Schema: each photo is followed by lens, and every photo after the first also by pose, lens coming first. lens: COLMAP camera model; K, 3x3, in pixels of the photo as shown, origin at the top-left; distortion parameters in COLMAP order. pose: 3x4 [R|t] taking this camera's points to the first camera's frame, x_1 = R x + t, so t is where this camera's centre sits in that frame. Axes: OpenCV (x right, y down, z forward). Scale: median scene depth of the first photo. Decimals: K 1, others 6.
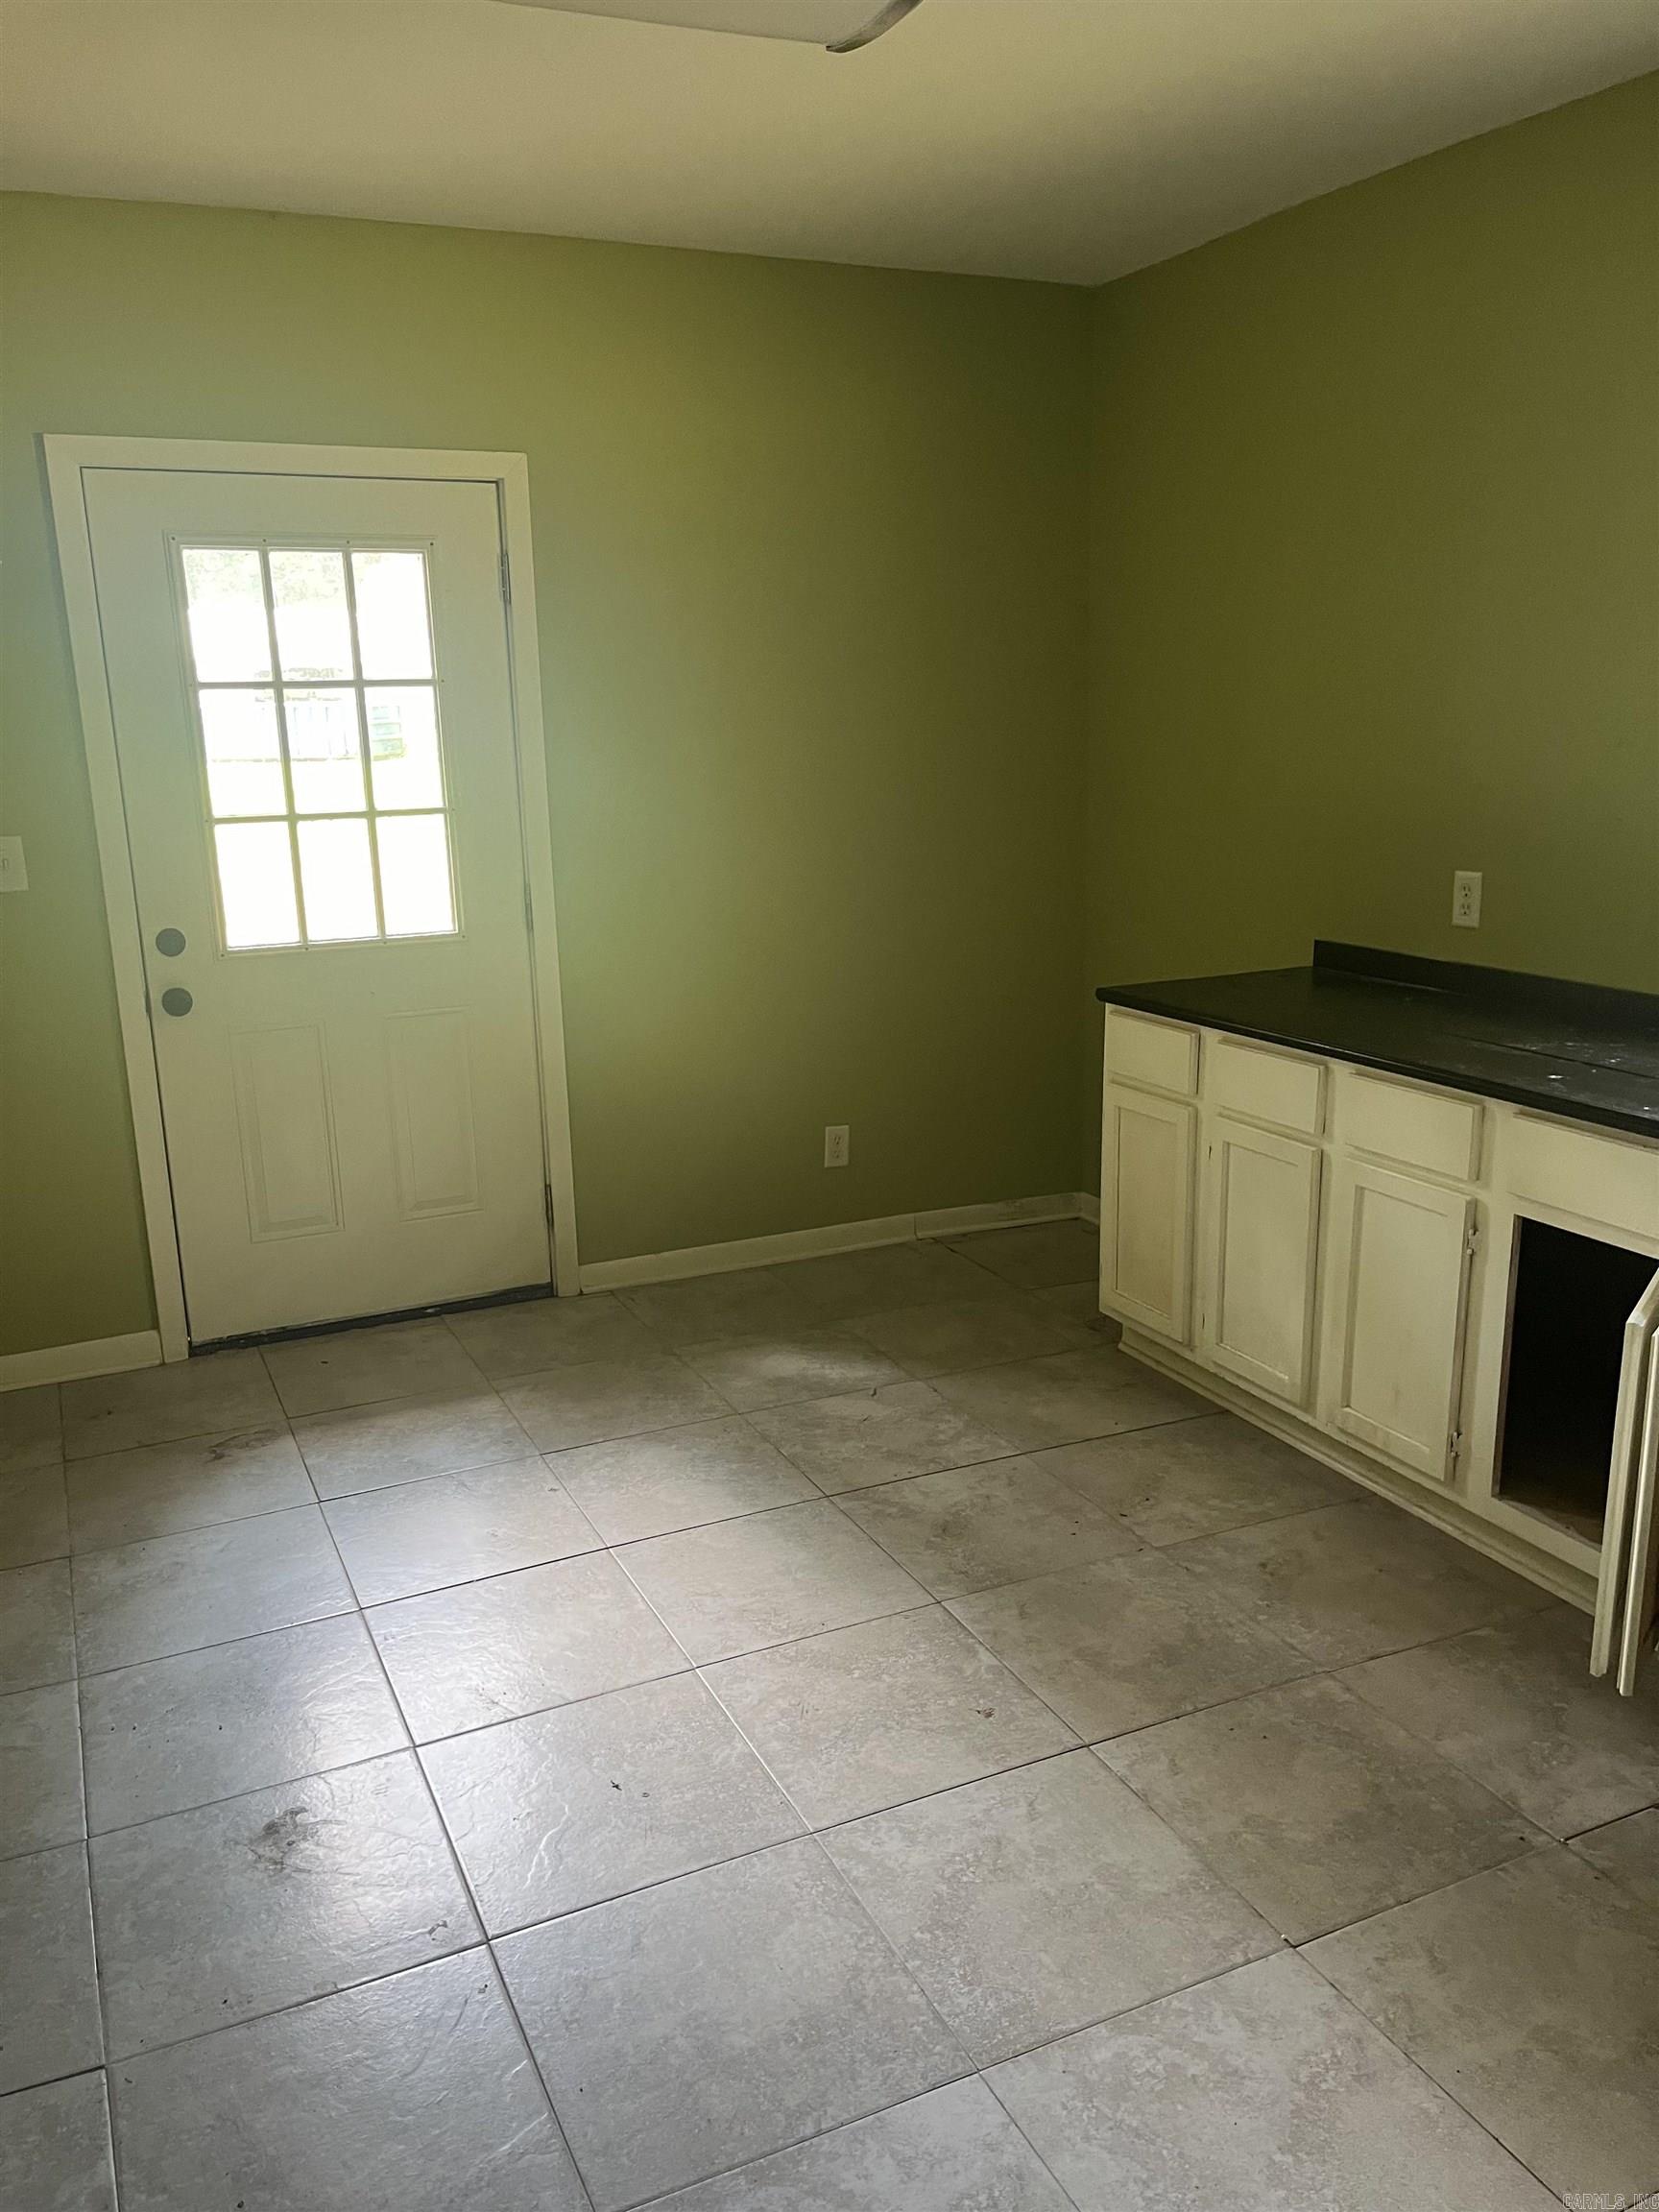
lens RADIAL K [[1651.6, 0, 839.4], [0, 1651.6, 1113.5], [0, 0, 1]] dist [0.076880, -0.102546]
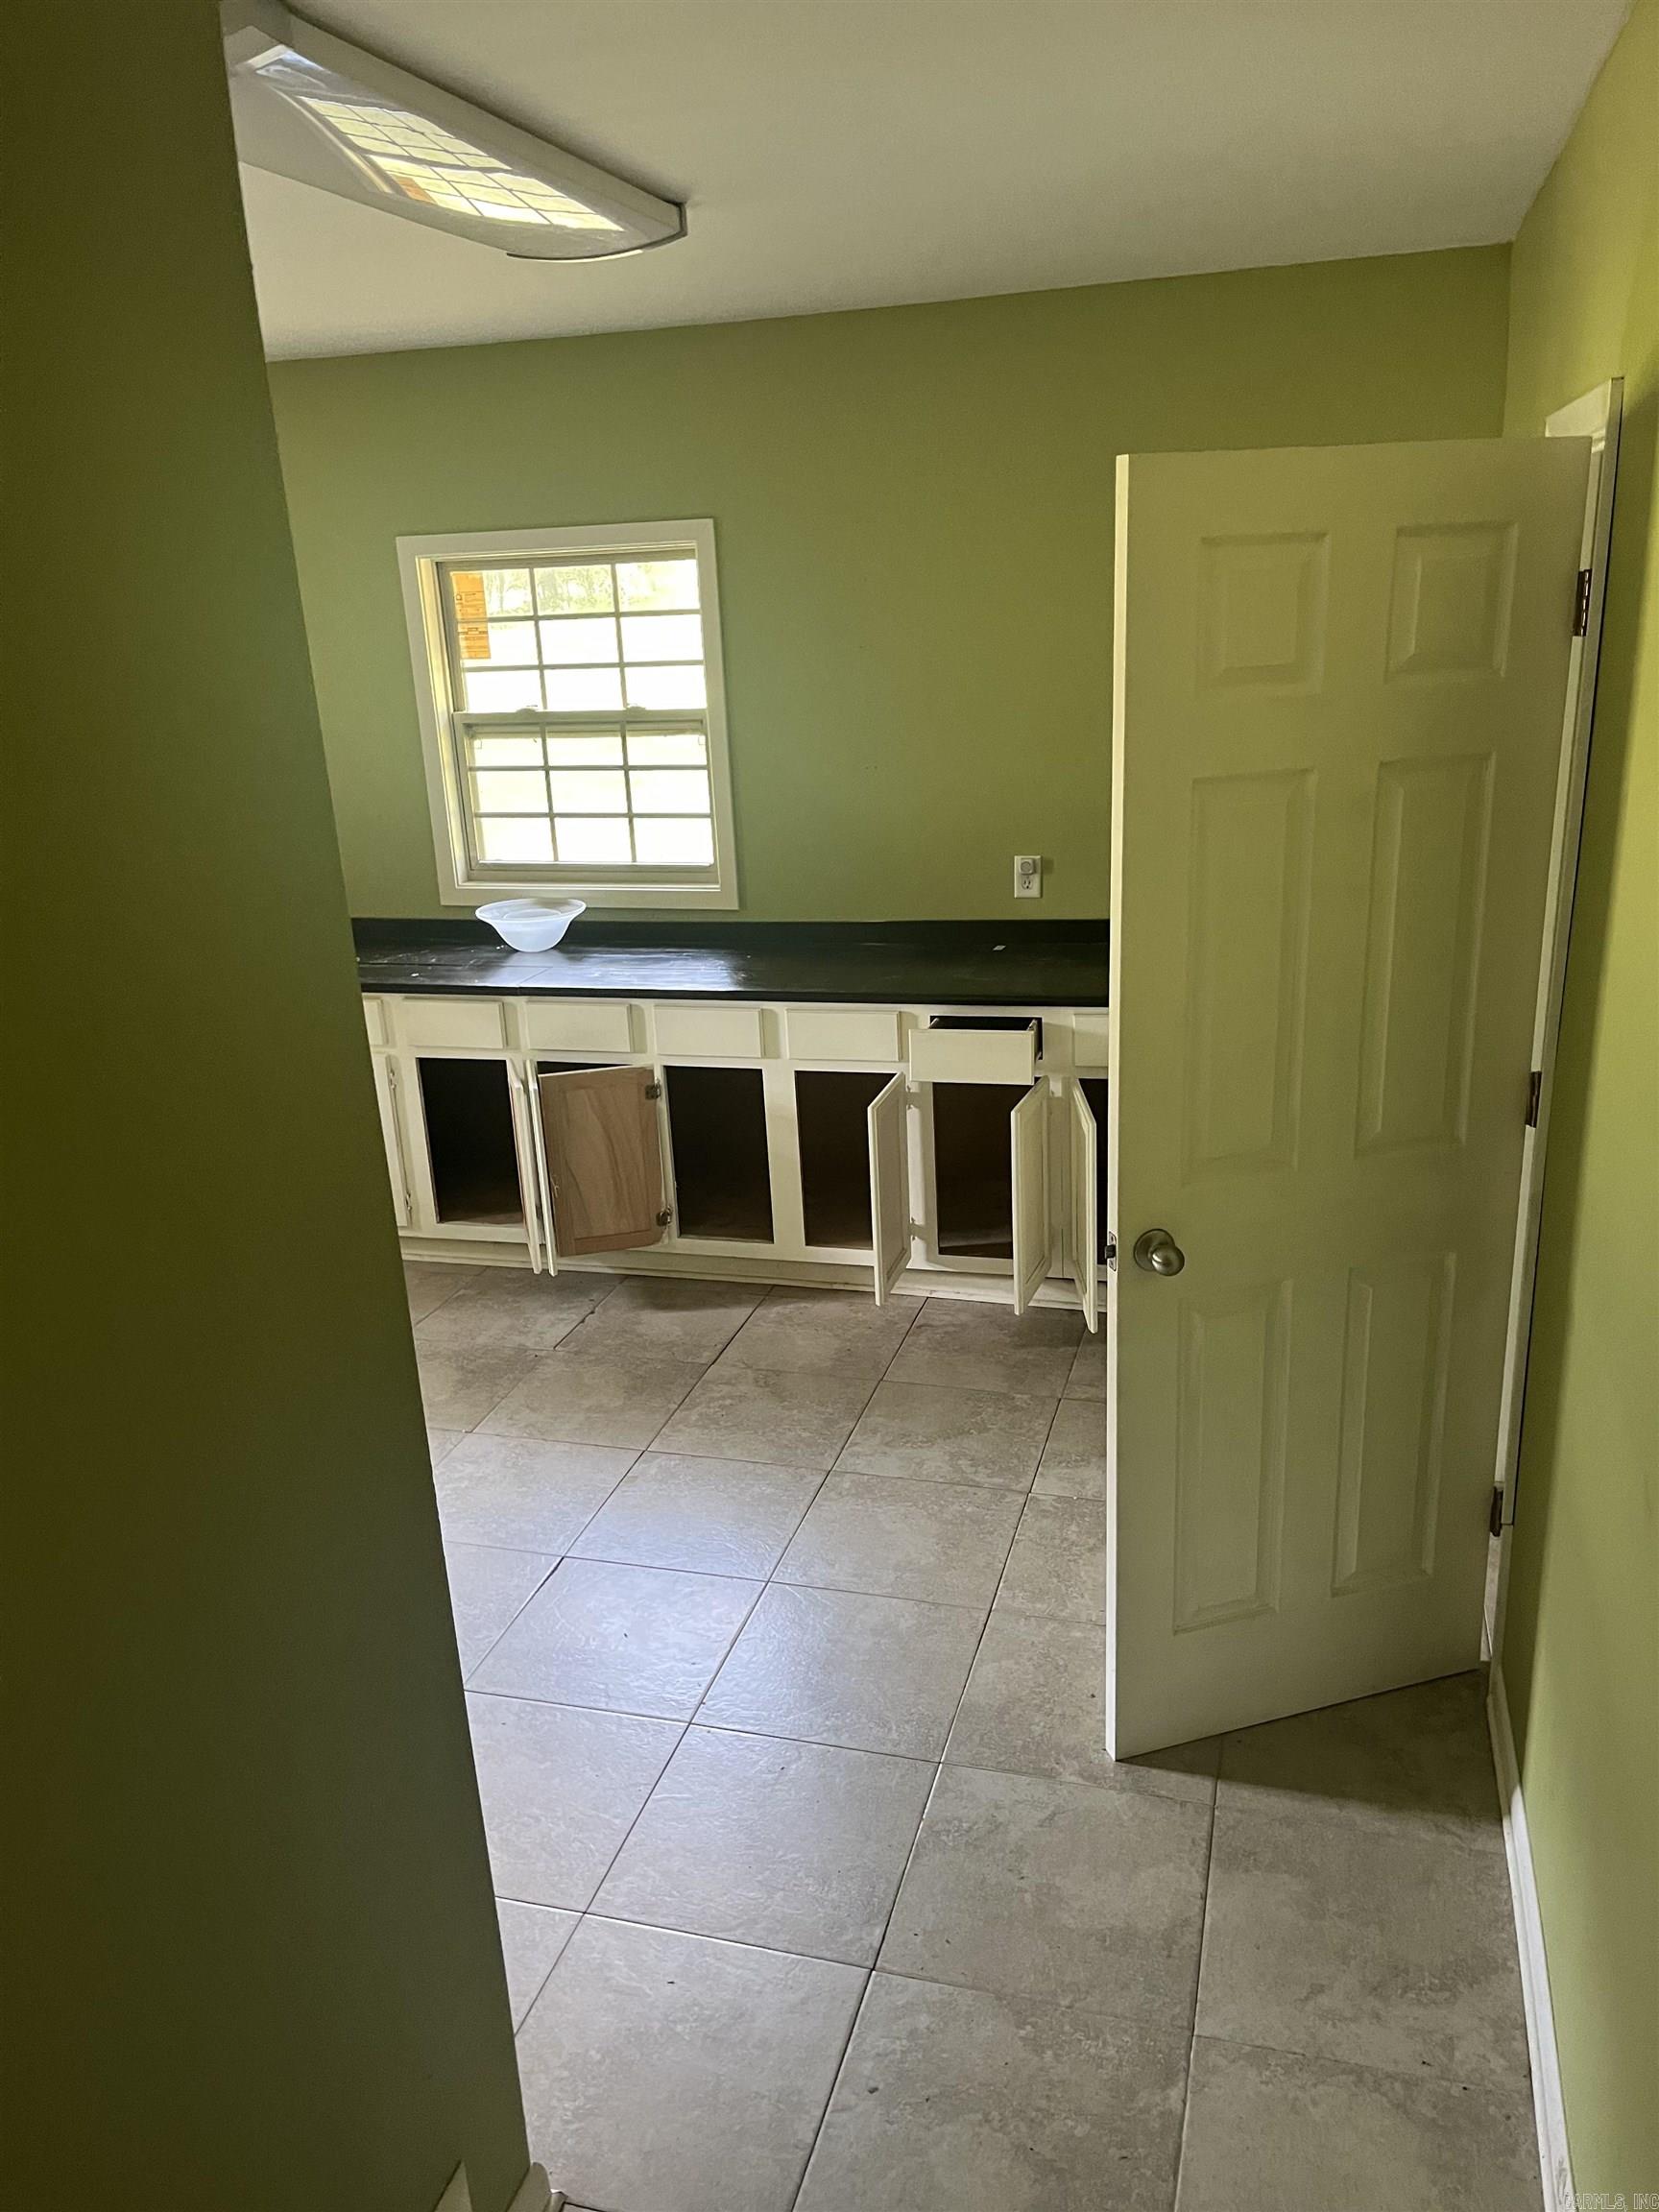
lens RADIAL K [[1651.6, 0, 839.4], [0, 1651.6, 1113.5], [0, 0, 1]] dist [0.076880, -0.102546]
pose [[0.650201, -0.241114, 0.720488, -0.639777], [0.213508, 0.968079, 0.131292, -0.017009], [-0.729146, 0.068464, 0.680925, -0.550679]]
